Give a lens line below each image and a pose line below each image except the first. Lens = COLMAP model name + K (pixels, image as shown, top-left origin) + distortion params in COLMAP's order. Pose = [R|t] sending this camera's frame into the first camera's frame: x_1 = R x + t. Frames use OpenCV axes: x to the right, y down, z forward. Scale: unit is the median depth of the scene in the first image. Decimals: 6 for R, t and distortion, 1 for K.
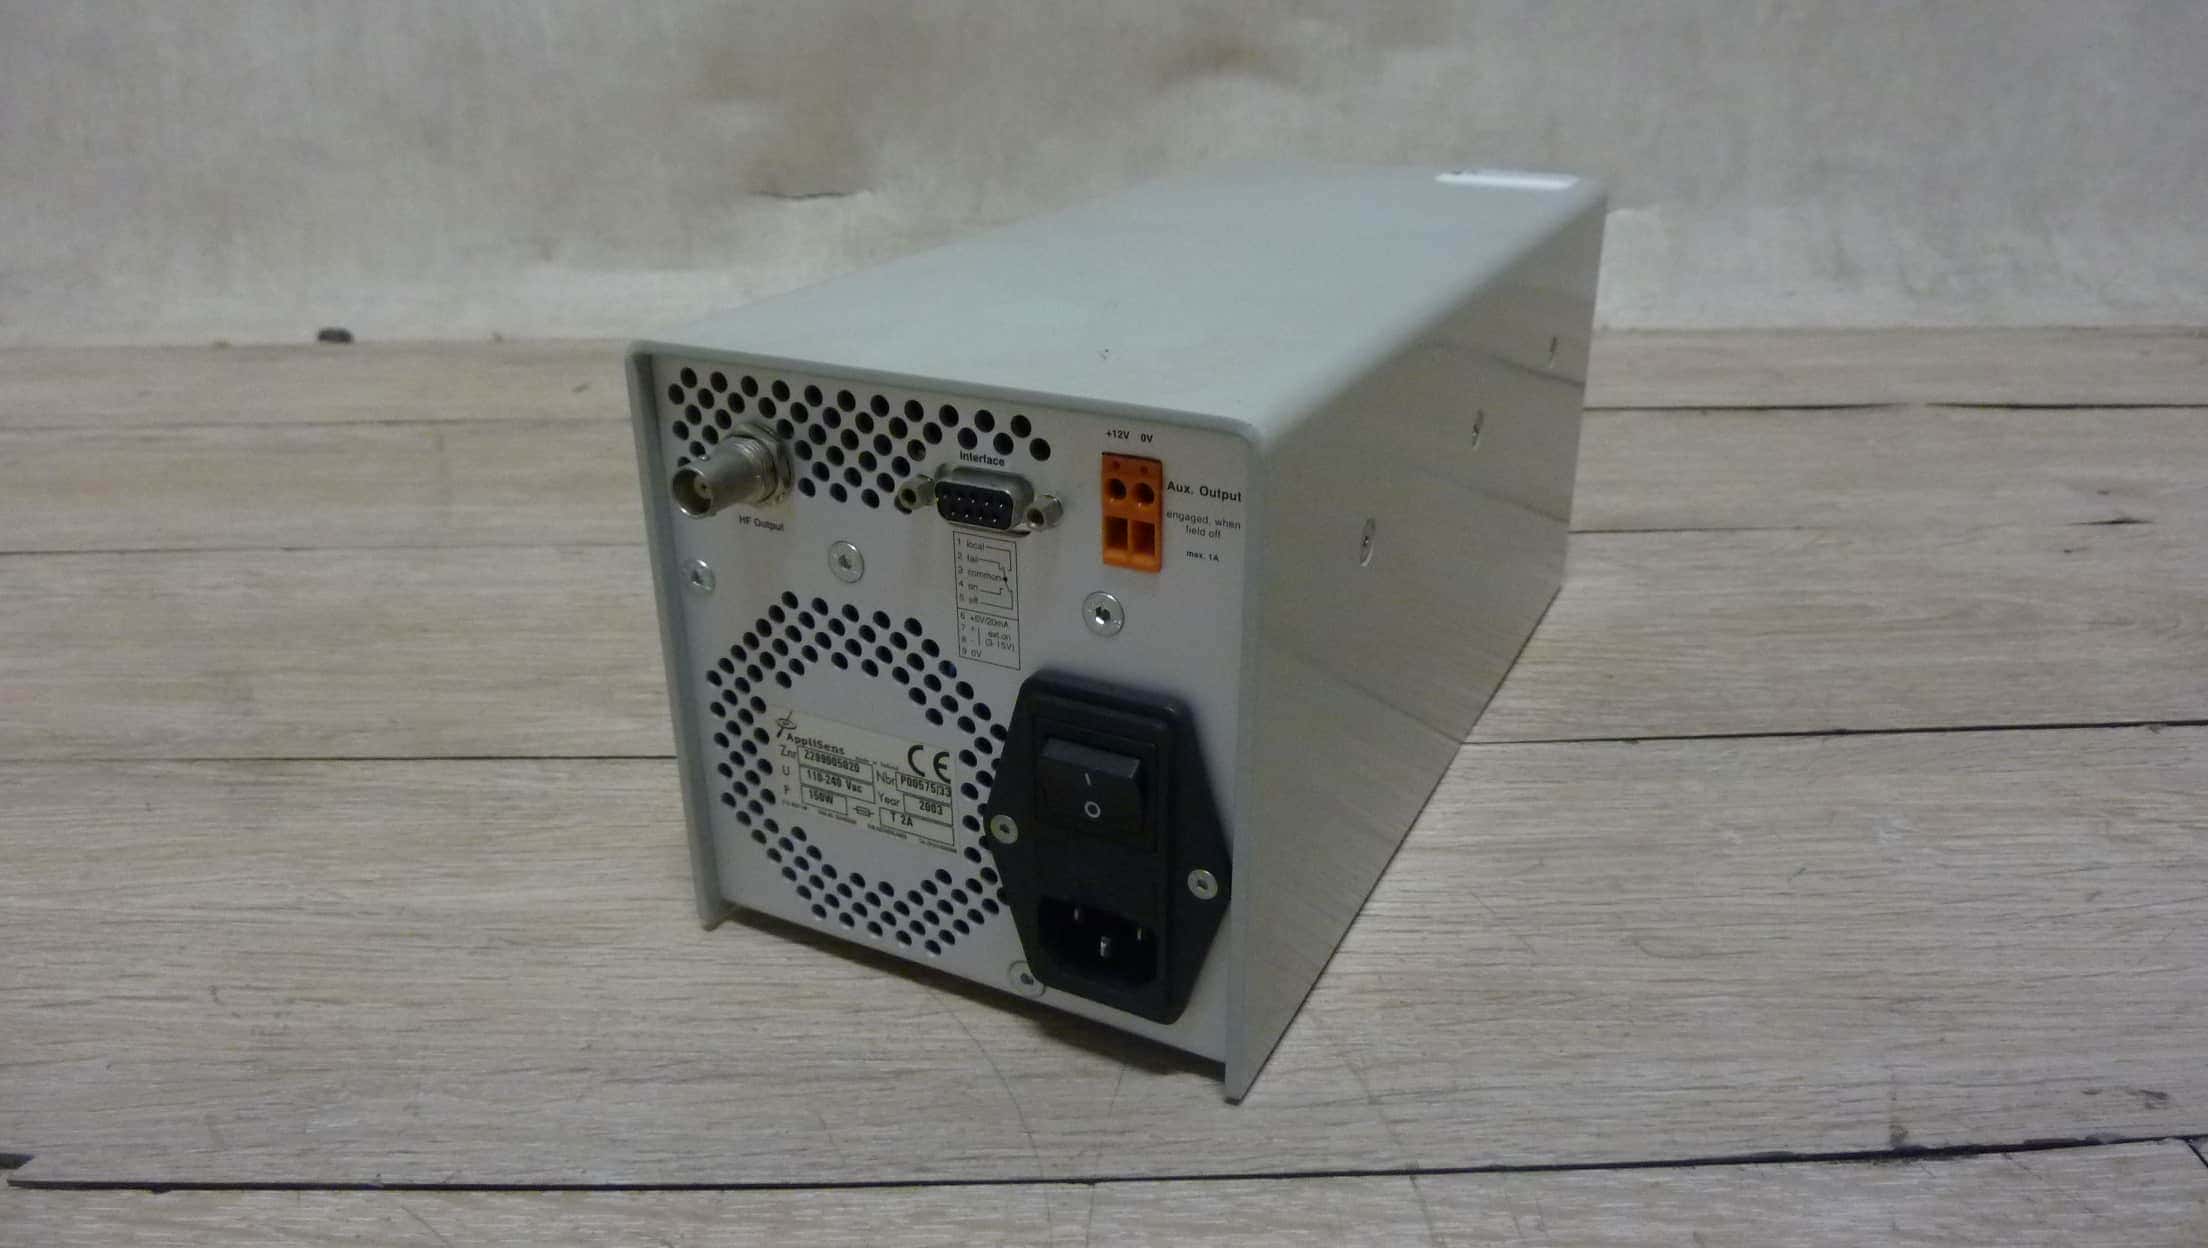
lens RADIAL K [[1590.2, 0, 1104.0], [0, 1590.2, 624.0], [0, 0, 1]] dist [-0.033249, -0.001300]
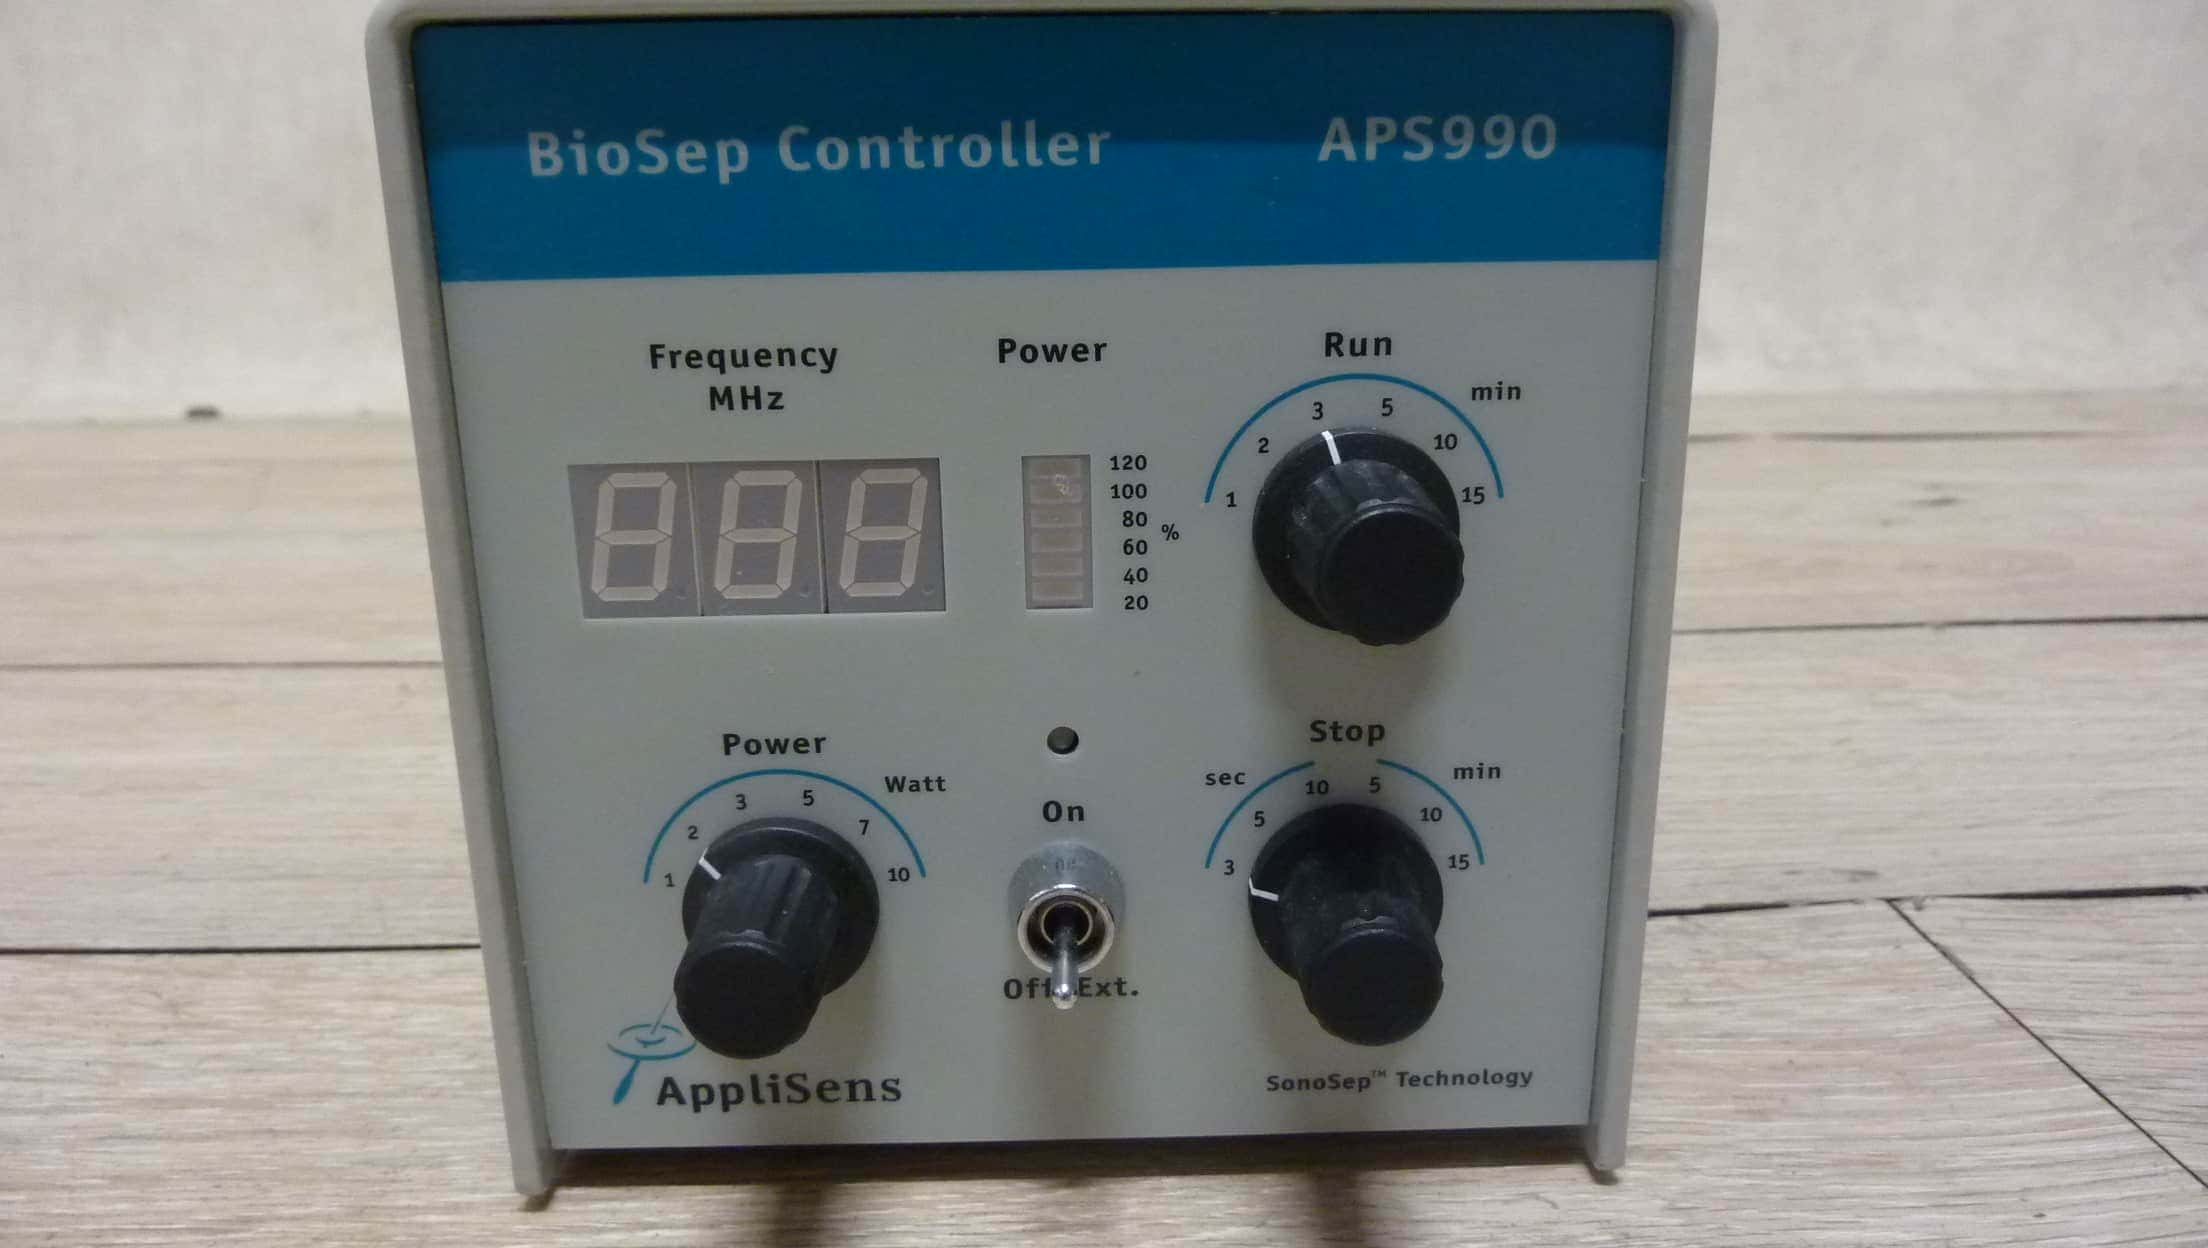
lens RADIAL K [[1590.2, 0, 1104.0], [0, 1590.2, 624.0], [0, 0, 1]] dist [-0.033249, -0.001300]
pose [[0.999970, -0.003944, 0.006652, 0.193793], [0.004852, 0.989778, -0.142535, 0.241359], [-0.006022, 0.142563, 0.989767, 0.070571]]
